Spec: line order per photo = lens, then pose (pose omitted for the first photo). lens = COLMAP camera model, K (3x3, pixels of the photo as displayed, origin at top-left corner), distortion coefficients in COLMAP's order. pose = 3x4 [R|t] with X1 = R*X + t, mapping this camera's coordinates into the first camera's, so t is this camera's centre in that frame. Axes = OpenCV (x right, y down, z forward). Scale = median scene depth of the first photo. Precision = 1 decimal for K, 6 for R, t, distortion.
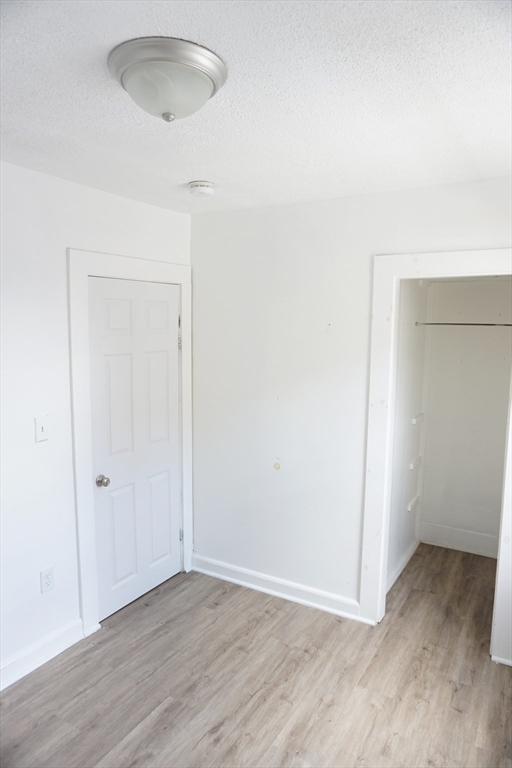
lens RADIAL K [[509.7, 0, 256.0], [0, 509.7, 384.0], [0, 0, 1]] dist [-0.052097, 0.032401]
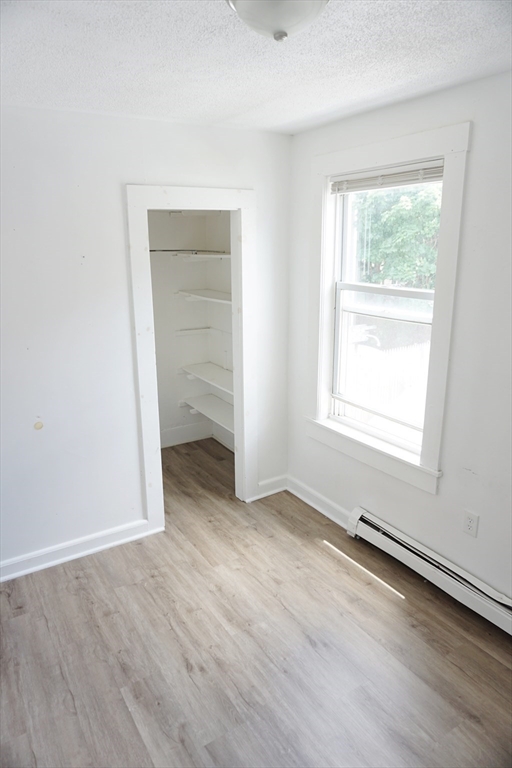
lens RADIAL K [[509.7, 0, 256.0], [0, 509.7, 384.0], [0, 0, 1]] dist [-0.052097, 0.032401]
pose [[0.446392, -0.249152, 0.859452, -0.645246], [0.120661, 0.968443, 0.218078, -0.062829], [-0.886665, 0.006354, 0.462368, 0.343620]]
